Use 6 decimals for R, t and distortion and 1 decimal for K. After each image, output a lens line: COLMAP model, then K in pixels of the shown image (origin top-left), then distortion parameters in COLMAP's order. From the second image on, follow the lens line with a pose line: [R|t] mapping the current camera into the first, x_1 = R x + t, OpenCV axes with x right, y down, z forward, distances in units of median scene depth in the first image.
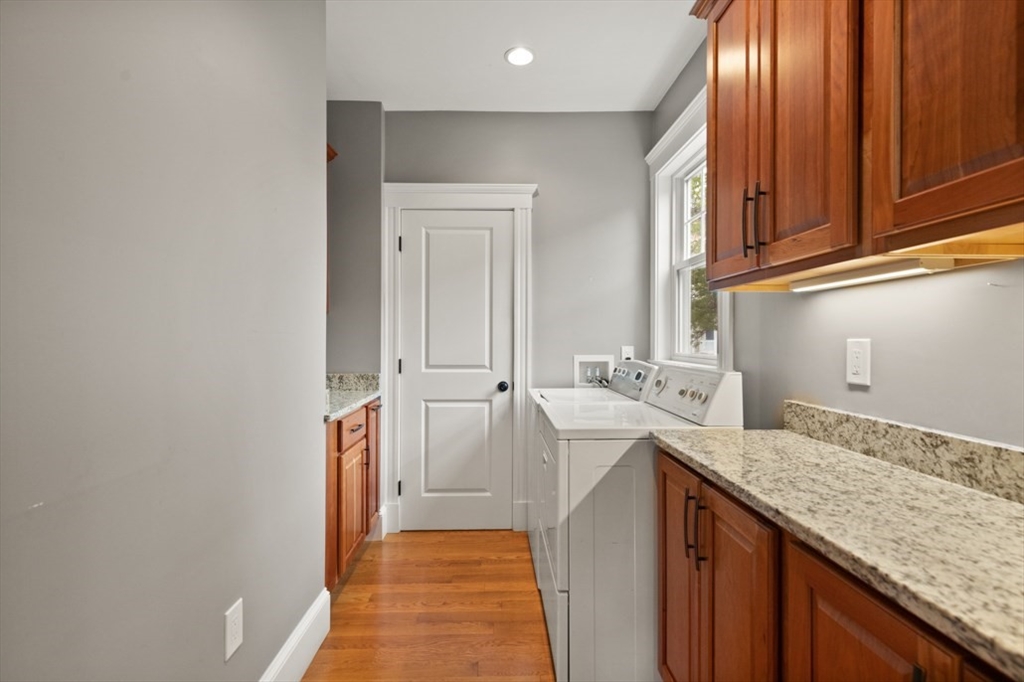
lens RADIAL K [[475.1, 0, 507.7], [0, 475.1, 336.9], [0, 0, 1]] dist [0.011542, -0.003694]
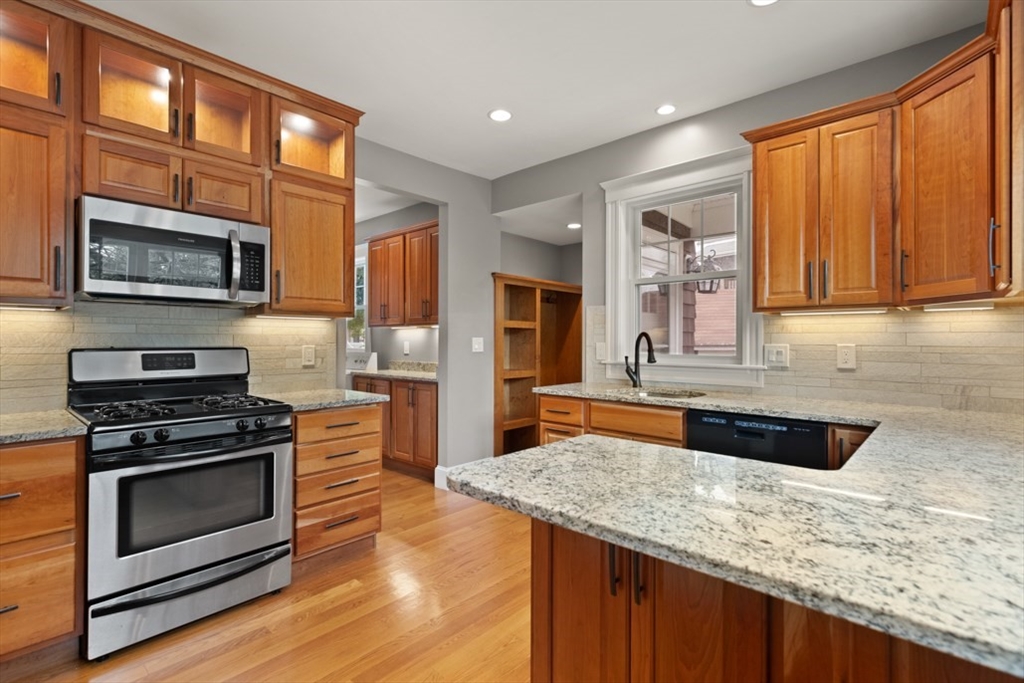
lens RADIAL K [[475.1, 0, 514.4], [0, 475.1, 343.5], [0, 0, 1]] dist [0.011542, -0.003694]
pose [[0.683795, -0.002923, 0.729668, -0.685758], [-0.001847, 0.999982, 0.005737, -0.004776], [-0.729672, -0.005271, 0.683777, -1.052619]]
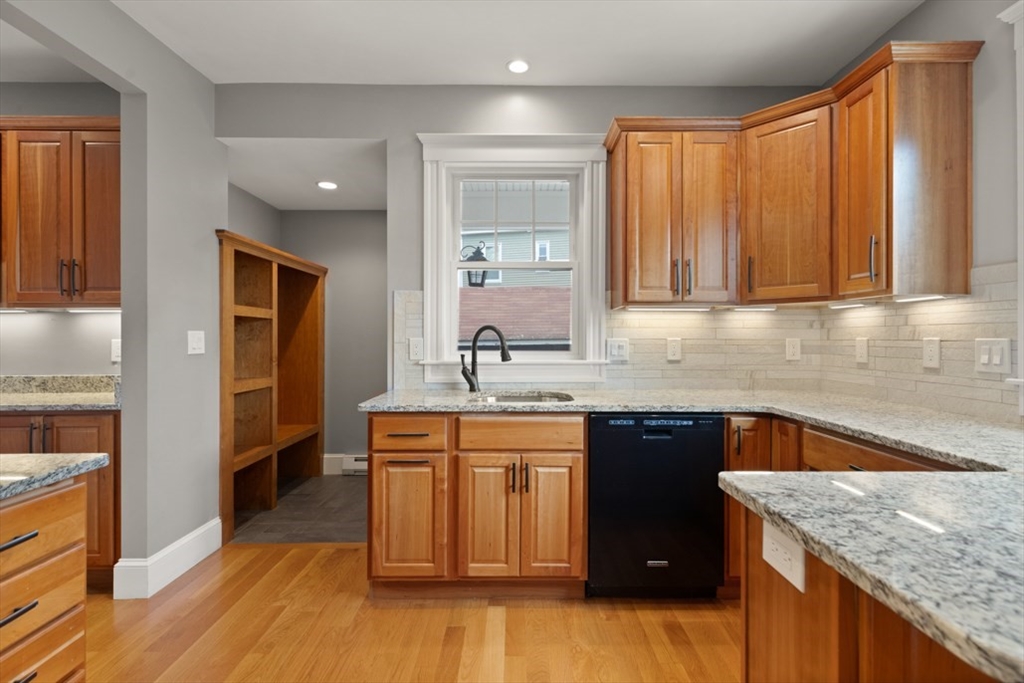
lens RADIAL K [[475.1, 0, 521.4], [0, 475.1, 340.3], [0, 0, 1]] dist [0.011542, -0.003694]
pose [[0.008333, -0.007042, 0.999940, -0.598554], [0.000432, 0.999975, 0.007038, -0.002264], [-0.999965, 0.000373, 0.008336, -0.600505]]
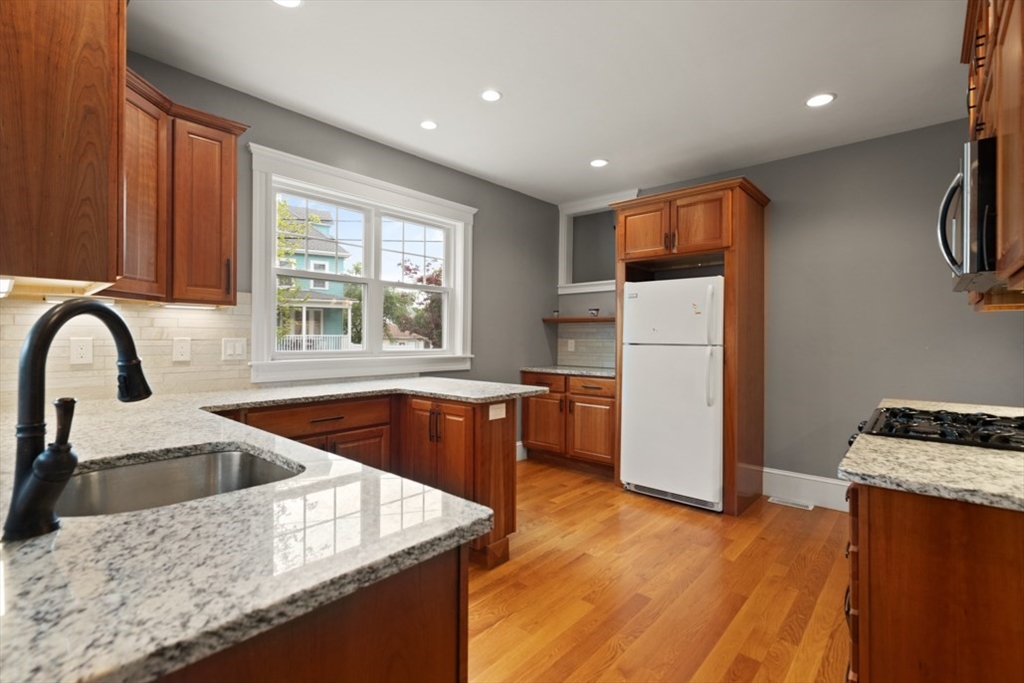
lens RADIAL K [[475.1, 0, 507.4], [0, 475.1, 338.4], [0, 0, 1]] dist [0.011542, -0.003694]
pose [[-0.686255, -0.003074, -0.727355, 0.339039], [-0.005997, 0.999981, 0.001433, -0.004177], [0.727336, 0.005345, -0.686260, -0.138958]]
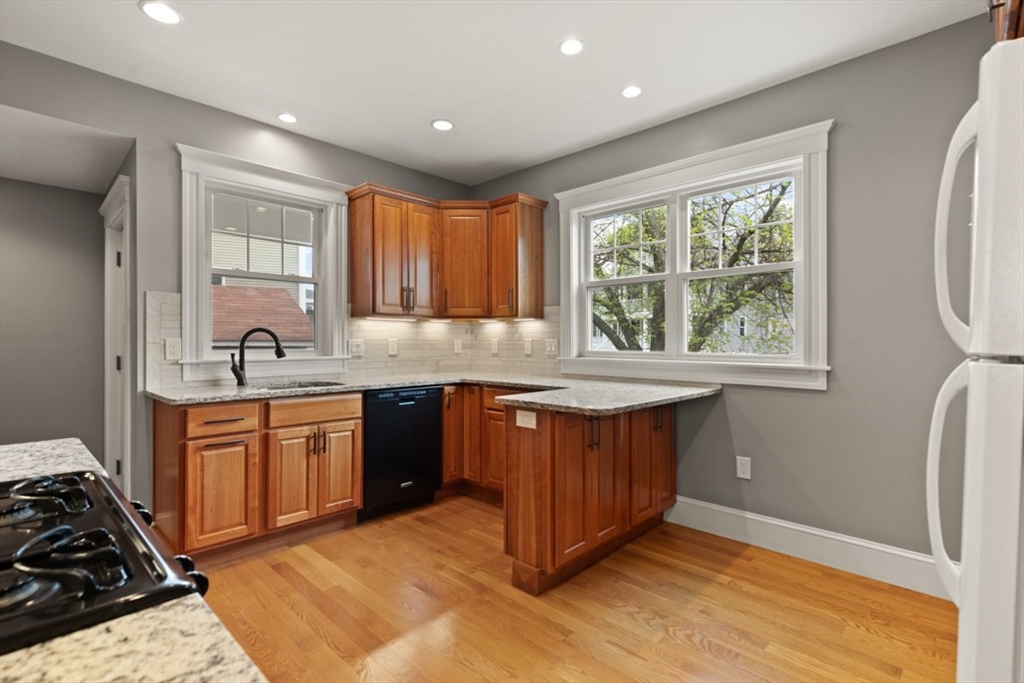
lens RADIAL K [[475.1, 0, 510.2], [0, 475.1, 343.6], [0, 0, 1]] dist [0.011542, -0.003694]
pose [[-0.701166, -0.007308, 0.712961, -0.845446], [-0.001921, 0.999963, 0.008361, 0.000649], [-0.712996, 0.004493, -0.701154, -0.185445]]
